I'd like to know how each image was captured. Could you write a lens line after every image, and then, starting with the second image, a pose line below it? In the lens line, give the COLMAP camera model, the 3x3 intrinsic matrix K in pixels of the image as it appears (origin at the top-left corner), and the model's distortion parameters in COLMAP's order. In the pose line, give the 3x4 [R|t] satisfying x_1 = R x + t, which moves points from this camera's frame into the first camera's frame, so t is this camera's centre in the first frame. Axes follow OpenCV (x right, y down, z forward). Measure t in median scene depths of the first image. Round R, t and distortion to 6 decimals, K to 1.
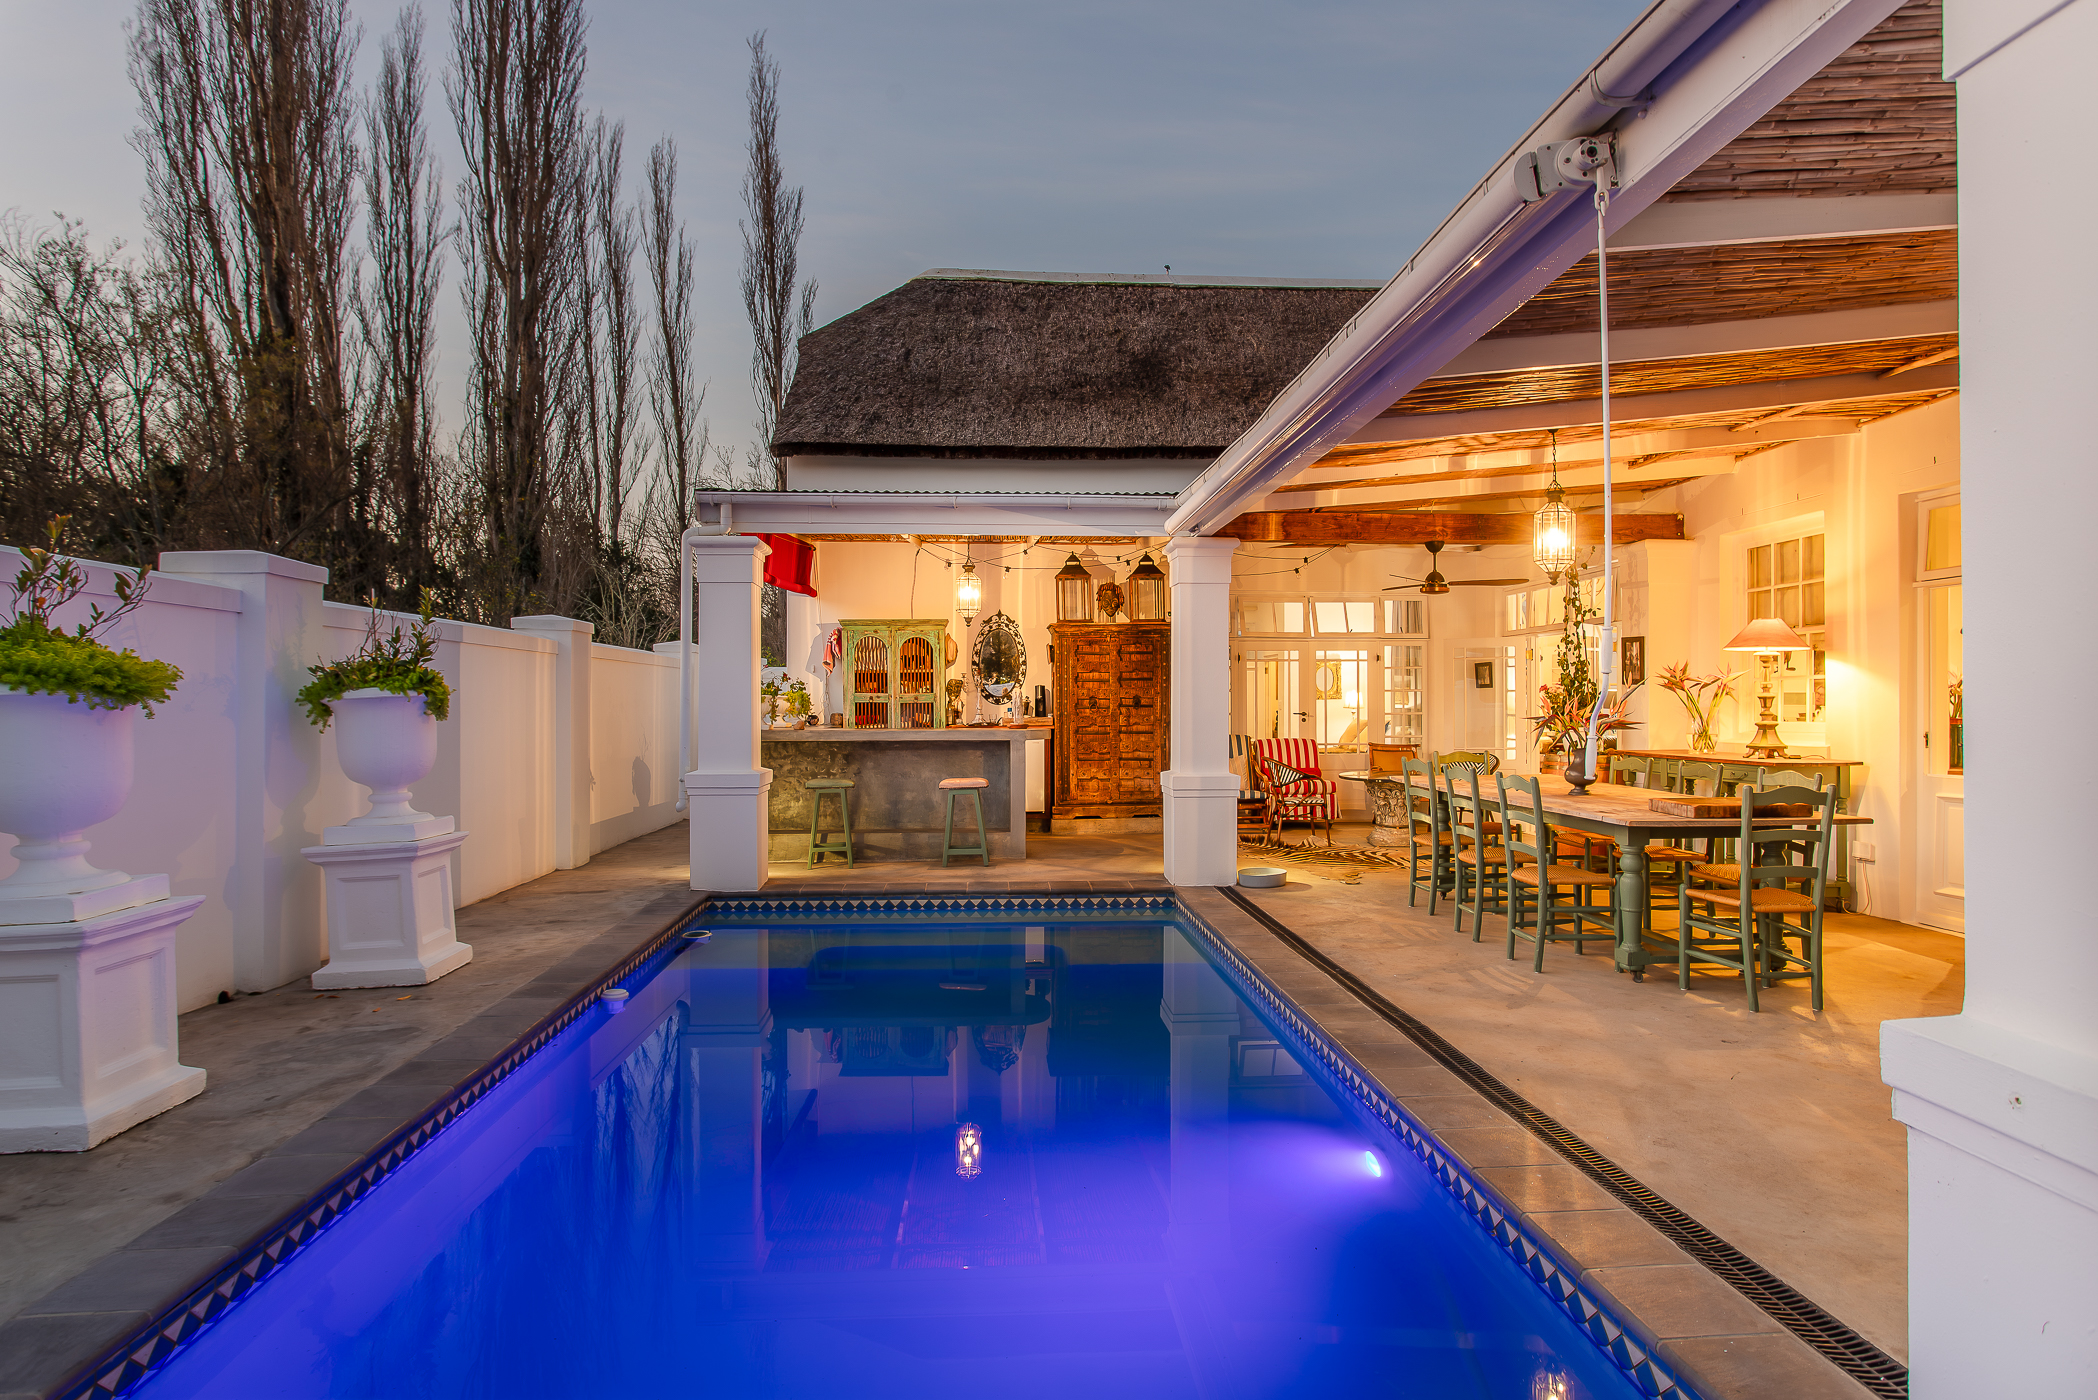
lens RADIAL K [[1176.9, 0, 1049.0], [0, 1176.9, 700.0], [0, 0, 1]] dist [-0.003097, 0.000782]
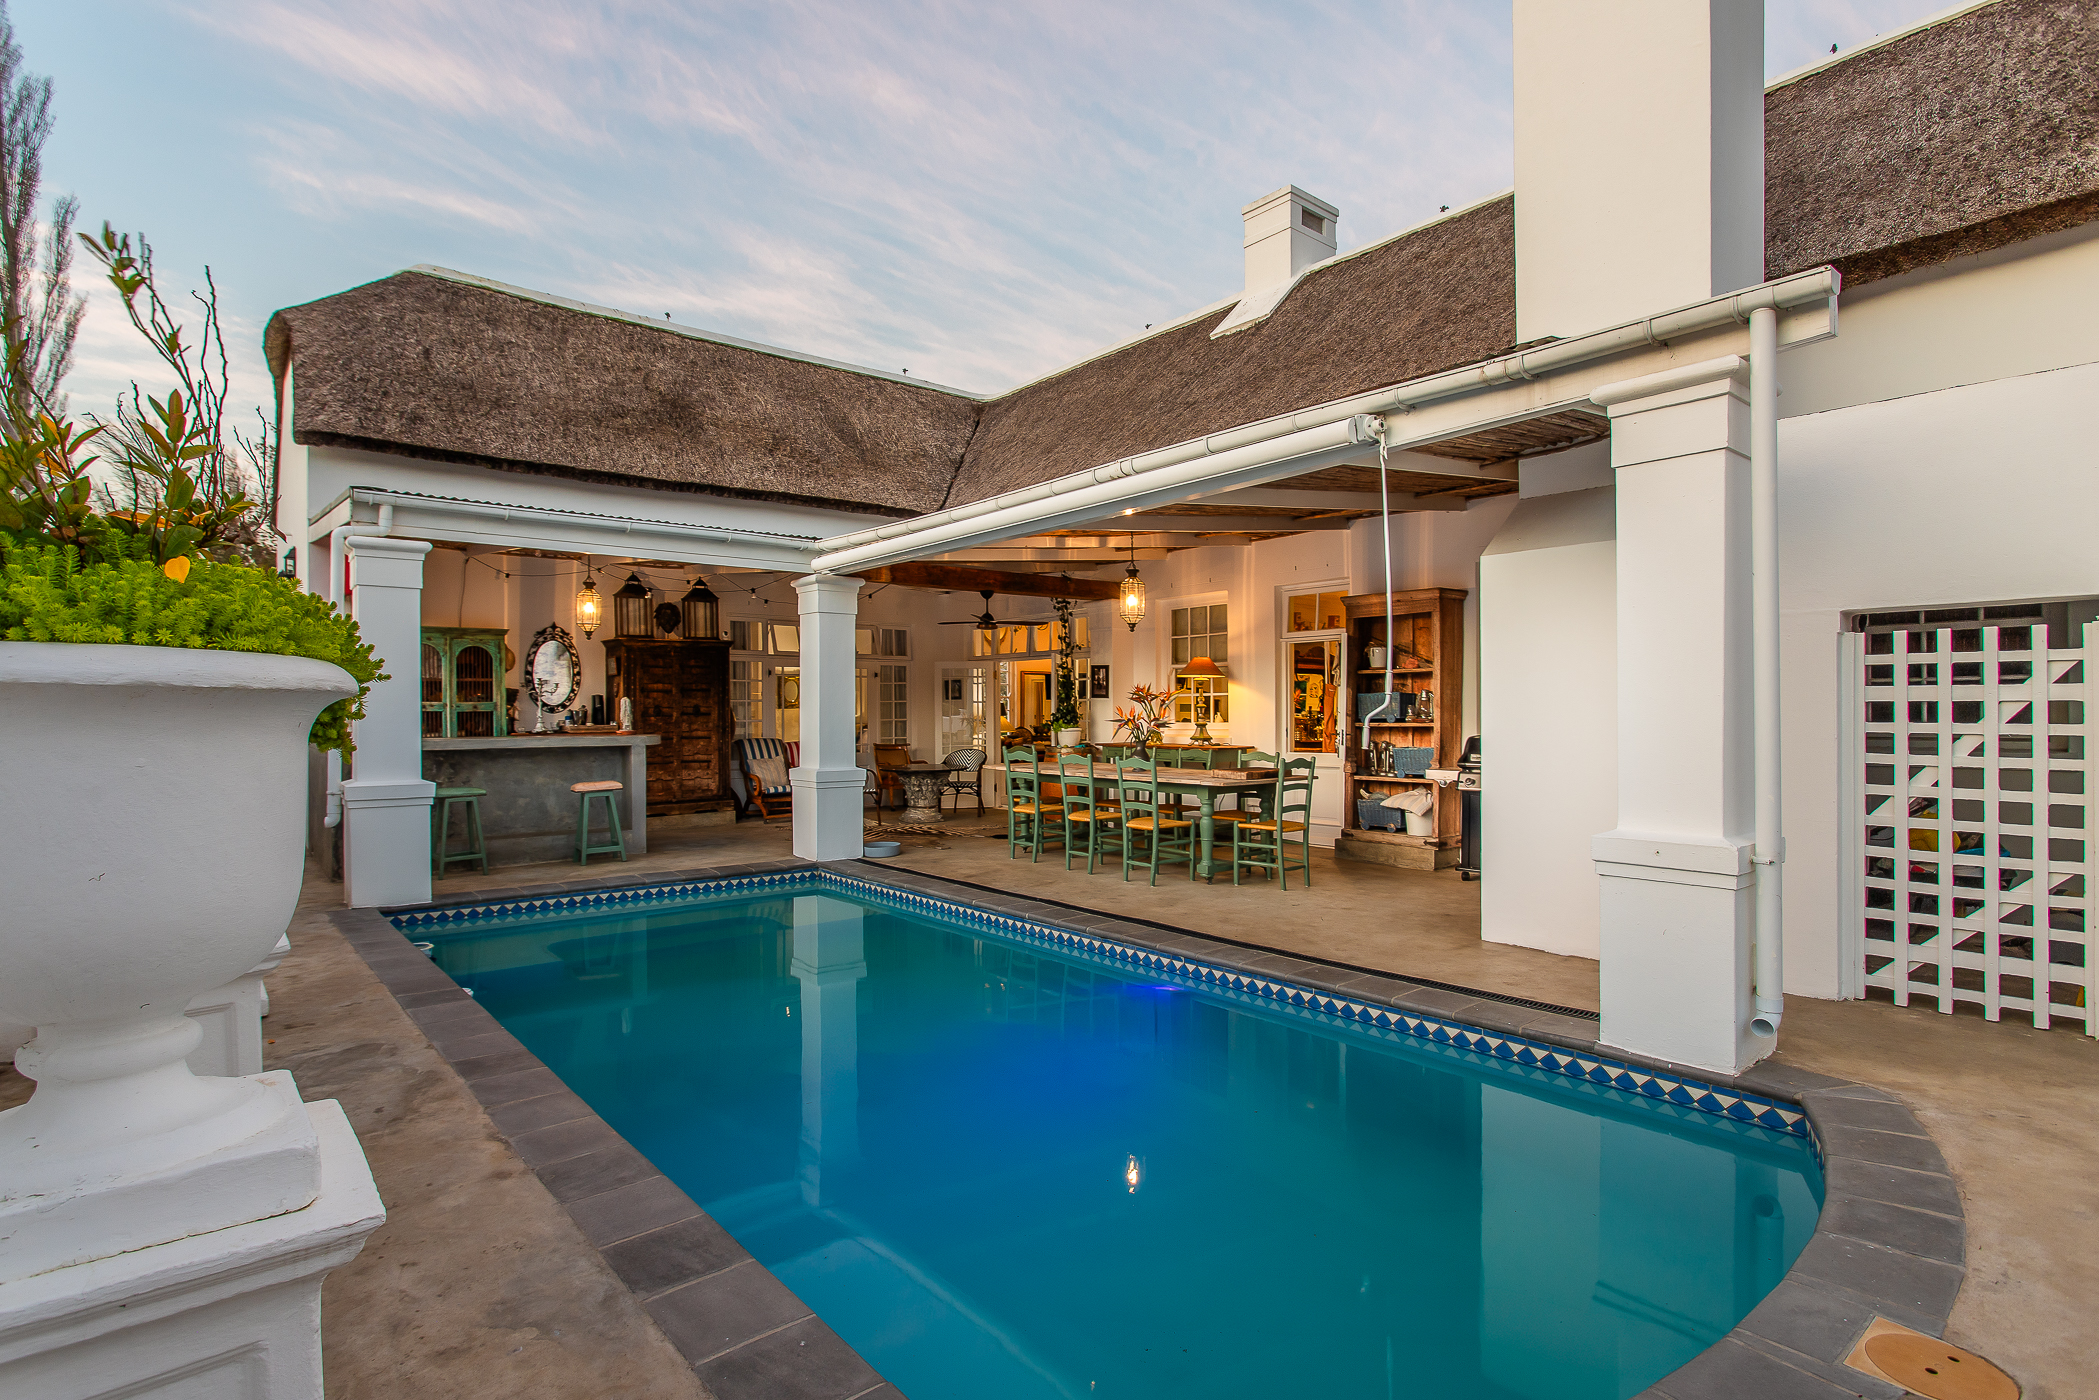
lens RADIAL K [[1060.0, 0, 1050.9], [0, 1060.0, 719.5], [0, 0, 1]] dist [0.003082, 0.000730]
pose [[0.808964, -0.006129, 0.587826, -0.248499], [0.000113, 0.999947, 0.010270, 0.000032], [-0.587858, -0.008242, 0.808922, -0.019023]]
